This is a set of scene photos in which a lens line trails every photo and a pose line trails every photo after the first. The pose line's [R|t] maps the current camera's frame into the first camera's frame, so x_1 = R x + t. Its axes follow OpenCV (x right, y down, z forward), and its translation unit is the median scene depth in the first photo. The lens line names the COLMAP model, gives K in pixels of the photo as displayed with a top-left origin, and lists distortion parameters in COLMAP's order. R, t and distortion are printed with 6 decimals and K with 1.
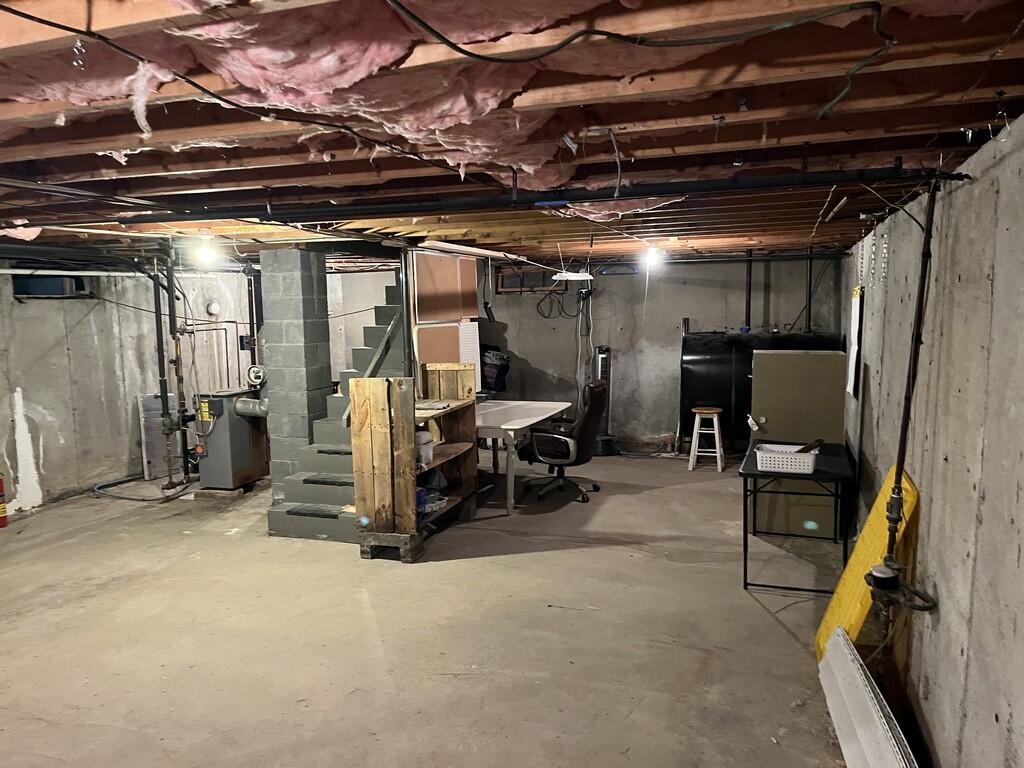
lens RADIAL K [[778.9, 0, 508.8], [0, 778.9, 384.3], [0, 0, 1]] dist [0.044155, -0.019957]
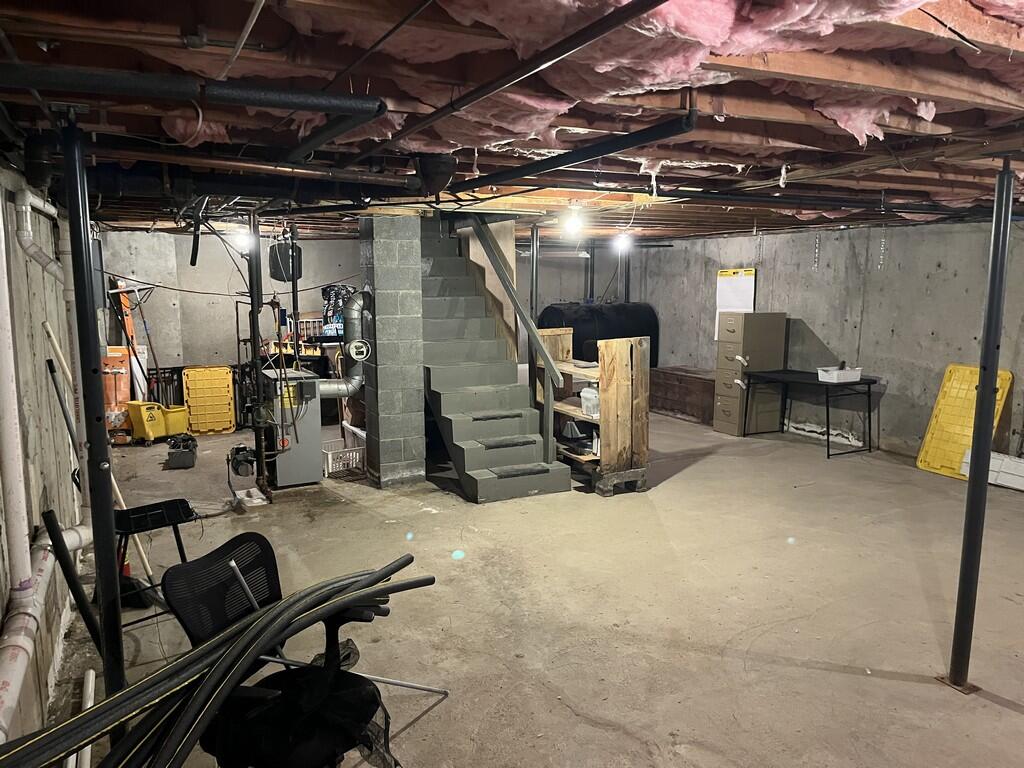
lens RADIAL K [[778.9, 0, 505.4], [0, 778.9, 385.3], [0, 0, 1]] dist [0.044155, -0.019957]
pose [[0.693016, -0.082342, 0.716204, -0.965243], [0.063136, 0.996571, 0.053484, -0.010519], [-0.718152, 0.008153, 0.695838, 0.270599]]
